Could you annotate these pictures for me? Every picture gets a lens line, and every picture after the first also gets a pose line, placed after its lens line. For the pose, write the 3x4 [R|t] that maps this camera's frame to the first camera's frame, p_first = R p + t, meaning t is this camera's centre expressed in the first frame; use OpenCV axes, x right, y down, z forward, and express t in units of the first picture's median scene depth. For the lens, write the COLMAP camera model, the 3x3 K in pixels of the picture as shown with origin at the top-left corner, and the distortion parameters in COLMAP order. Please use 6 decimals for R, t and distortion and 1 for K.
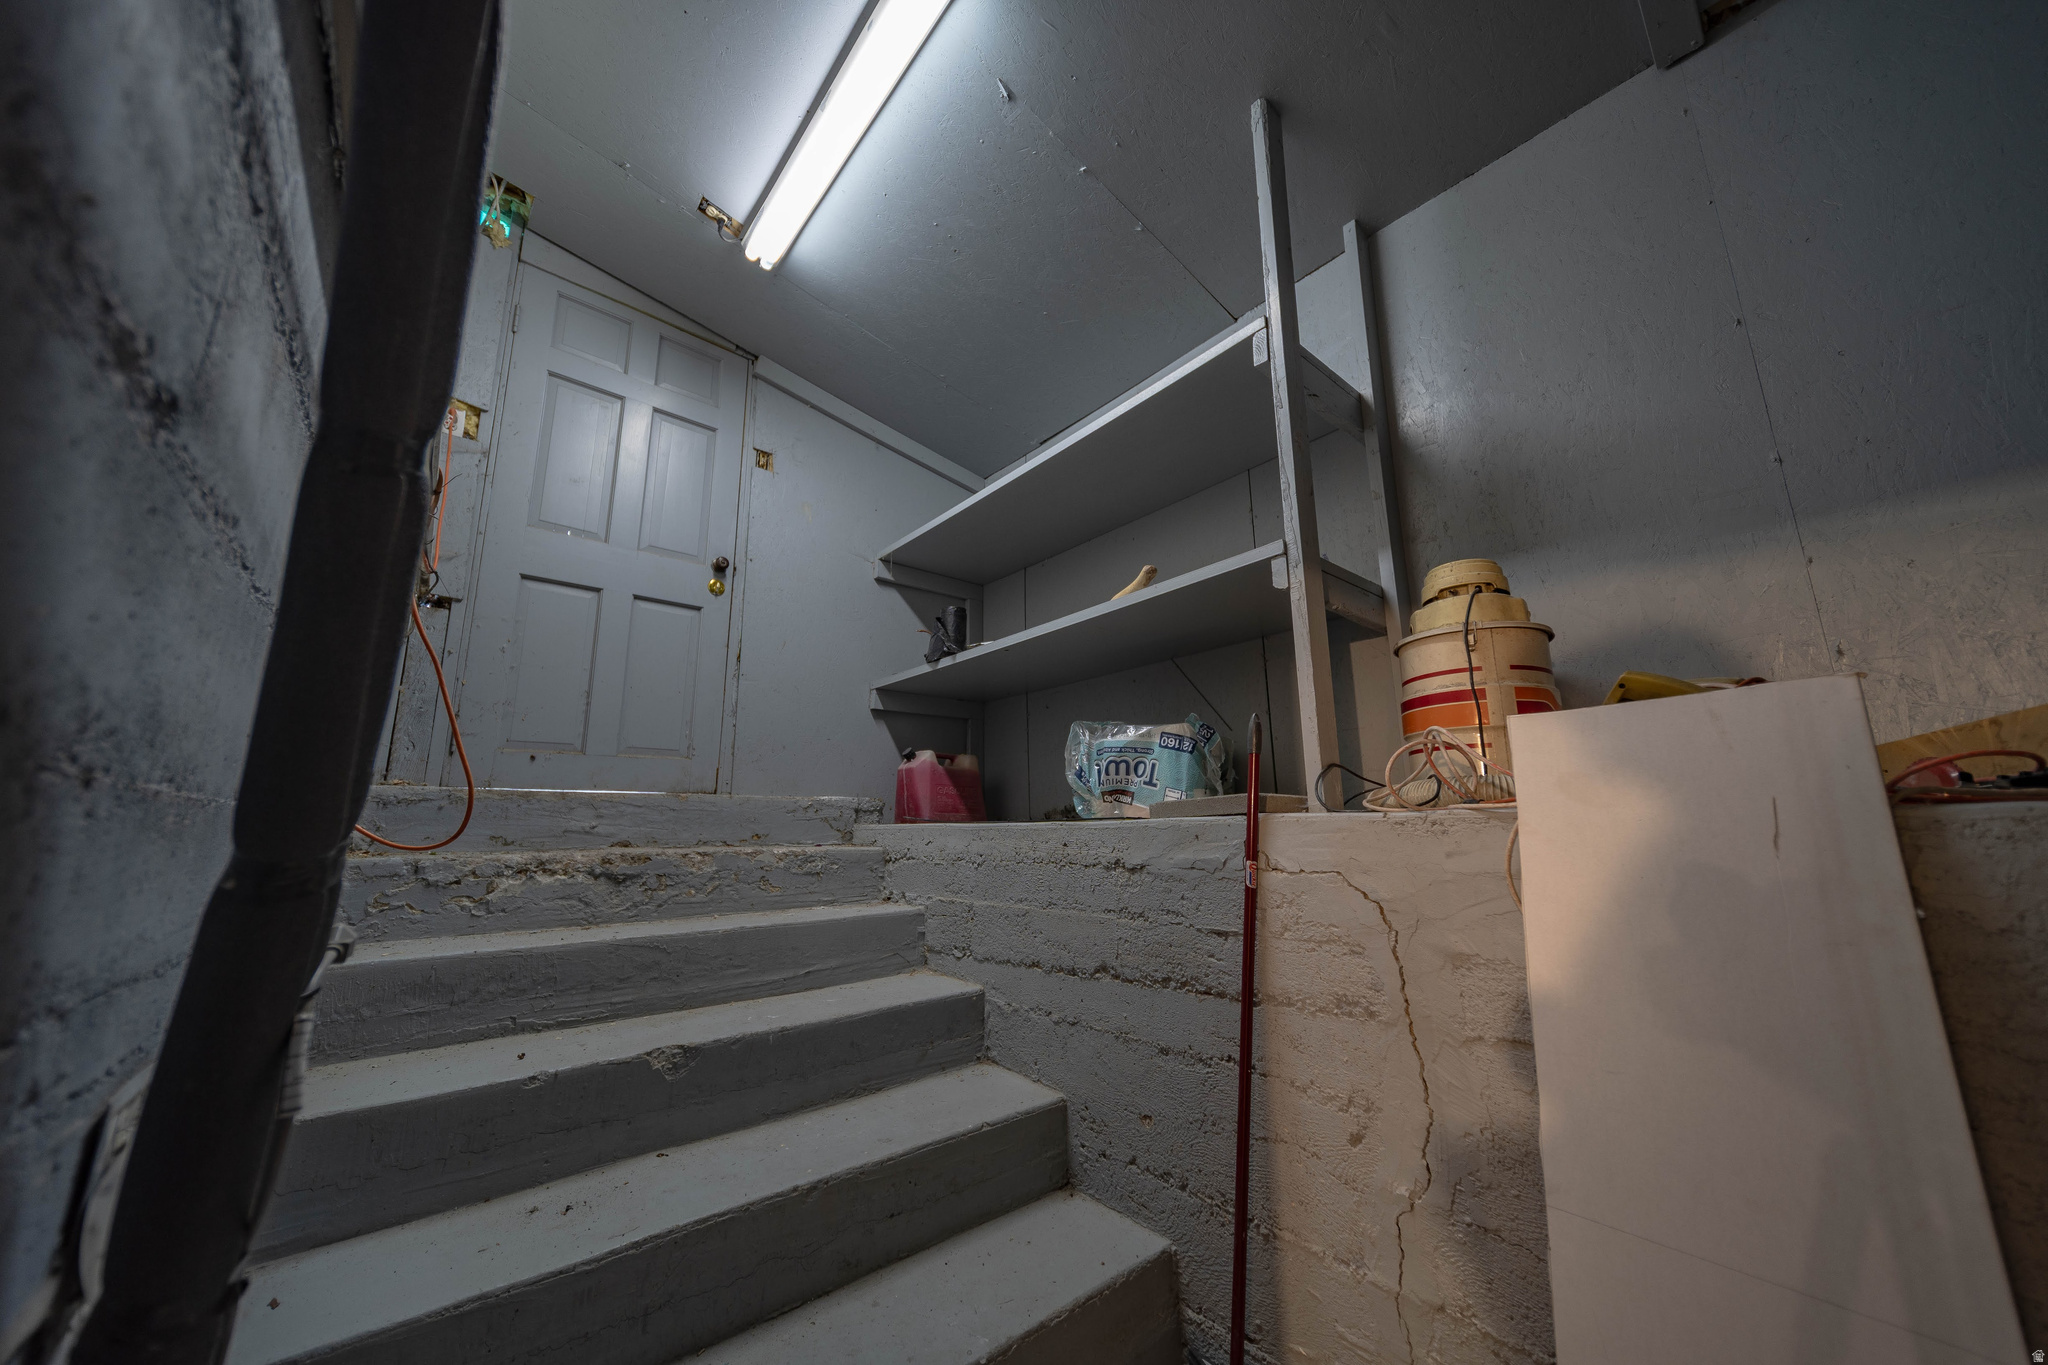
lens RADIAL K [[708.6, 0, 1023.6], [0, 708.6, 682.2], [0, 0, 1]] dist [0.006011, 0.000077]
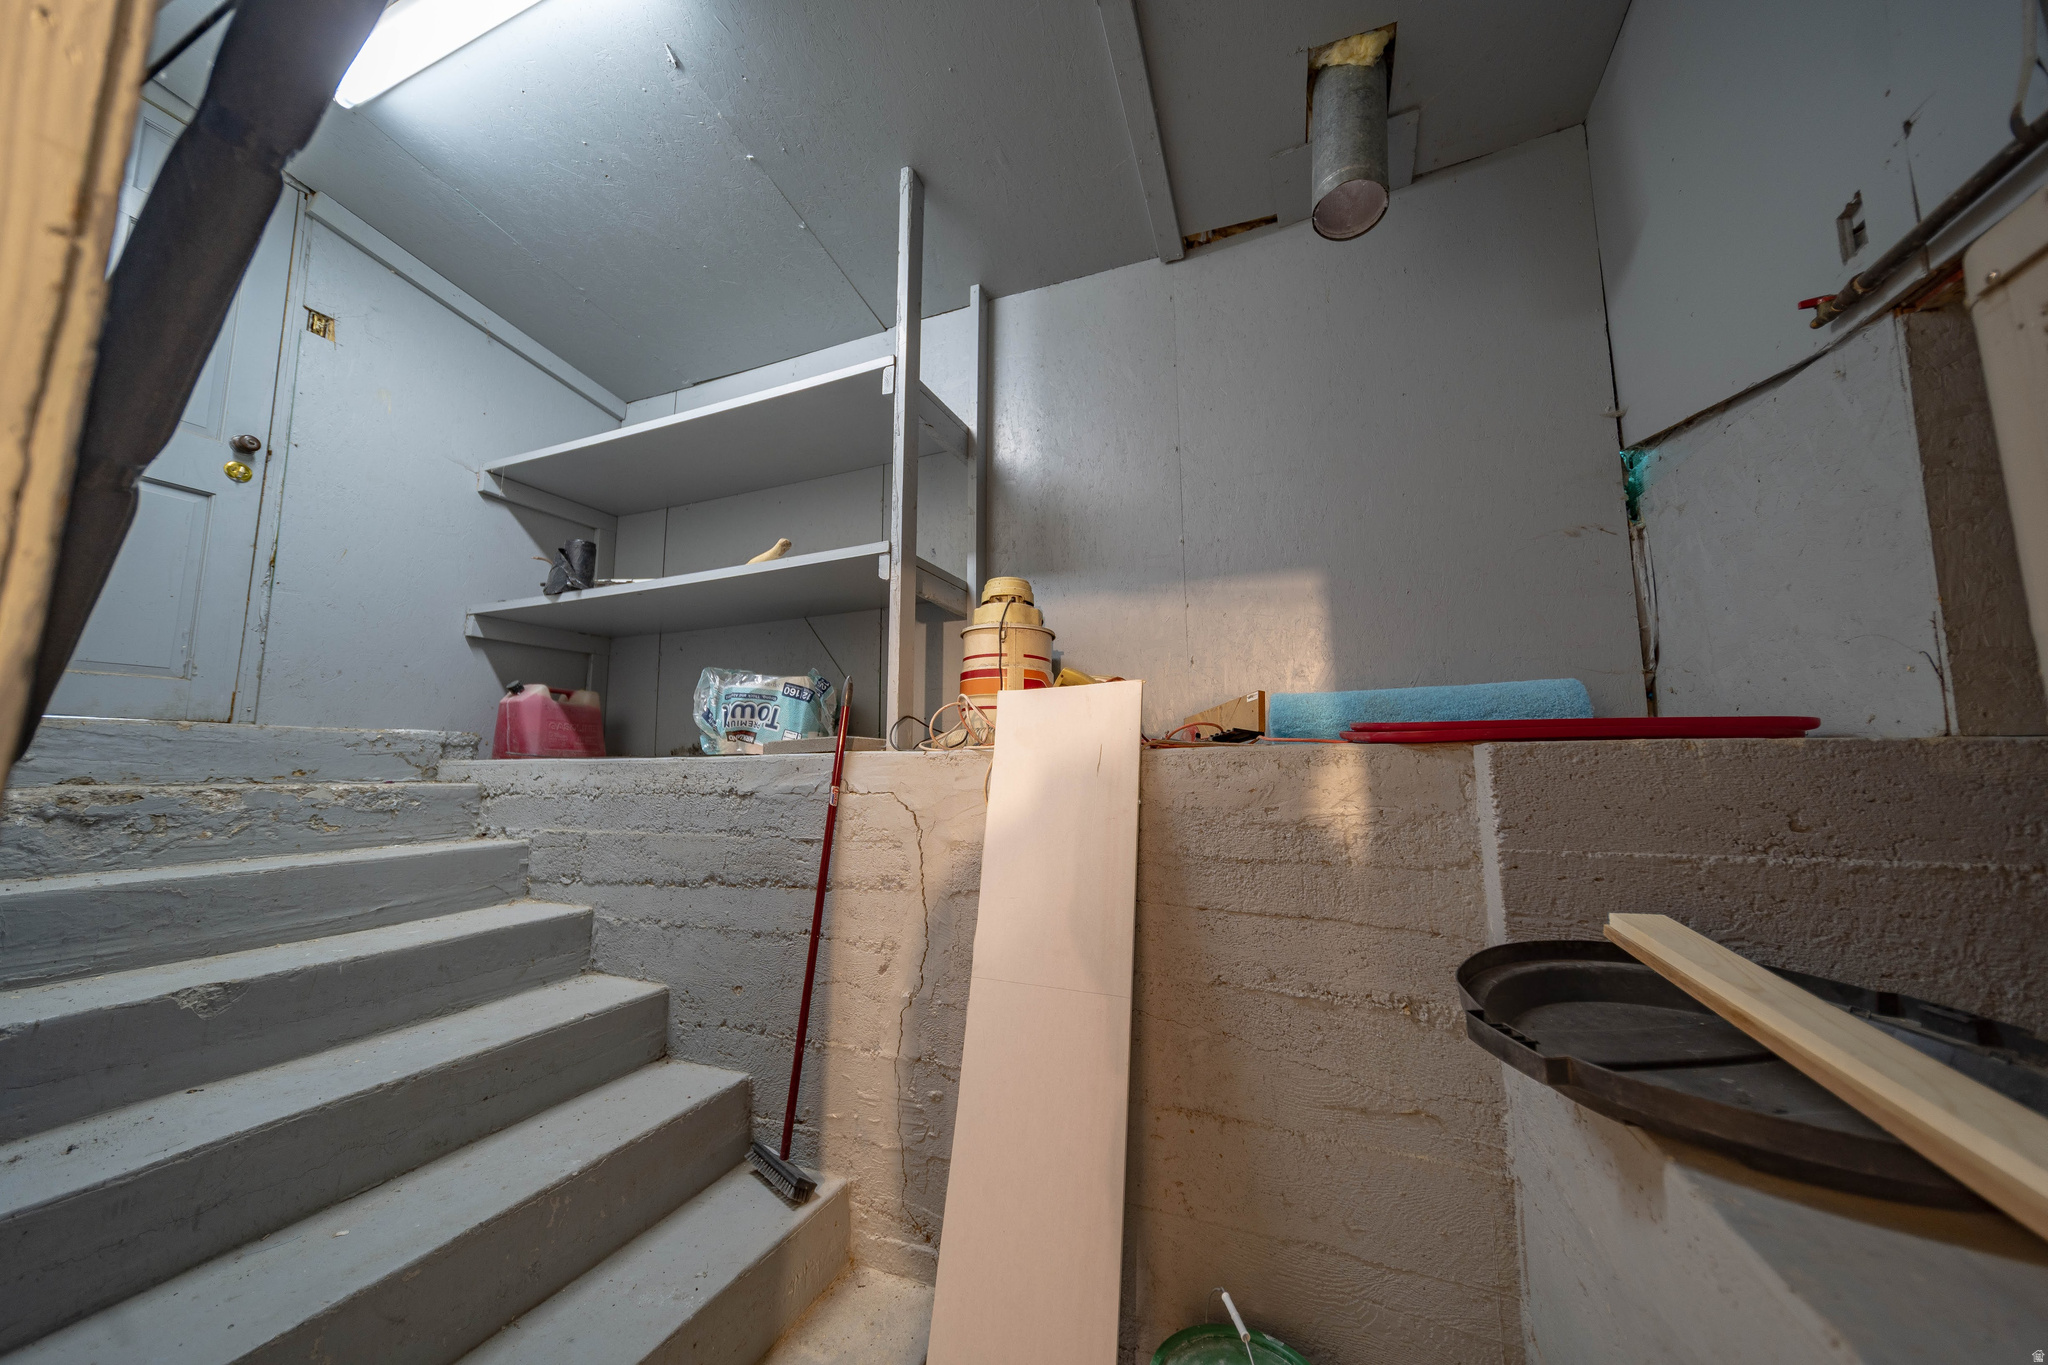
lens RADIAL K [[708.6, 0, 1028.6], [0, 708.6, 674.7], [0, 0, 1]] dist [0.006011, 0.000077]
pose [[0.885013, 0.062309, 0.461378, 0.010682], [-0.094841, 0.994352, 0.047636, -0.042414], [-0.455804, -0.085916, 0.885924, -0.254937]]
